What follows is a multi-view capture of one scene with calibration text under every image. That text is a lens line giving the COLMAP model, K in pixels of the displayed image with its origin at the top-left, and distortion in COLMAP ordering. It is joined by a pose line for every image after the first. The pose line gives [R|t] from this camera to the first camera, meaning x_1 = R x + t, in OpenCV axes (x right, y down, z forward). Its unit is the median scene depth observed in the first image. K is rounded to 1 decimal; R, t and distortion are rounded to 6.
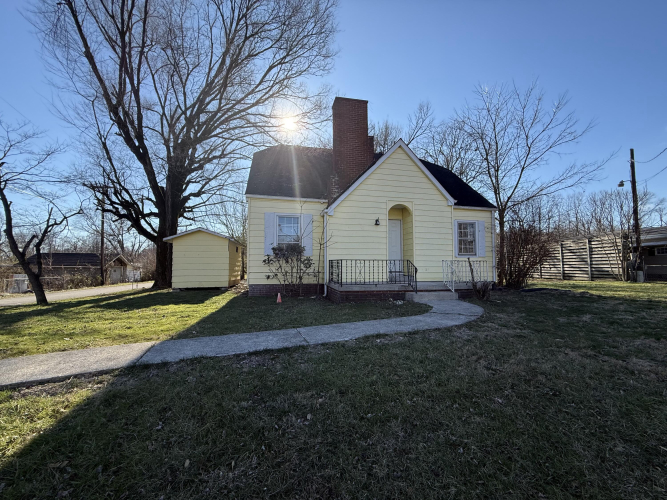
lens RADIAL K [[264.9, 0, 332.3], [0, 264.9, 248.9], [0, 0, 1]] dist [0.008497, -0.000052]
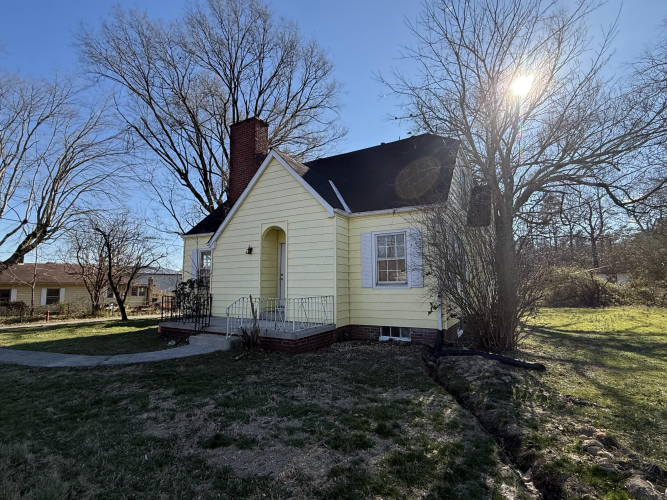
lens RADIAL K [[327.2, 0, 333.8], [0, 327.2, 248.5], [0, 0, 1]] dist [-0.000035, -0.000508]
pose [[0.744273, -0.082063, -0.662815, 1.053794], [0.051550, 0.996521, -0.065493, -0.021059], [0.665883, 0.014577, 0.745913, 0.360427]]
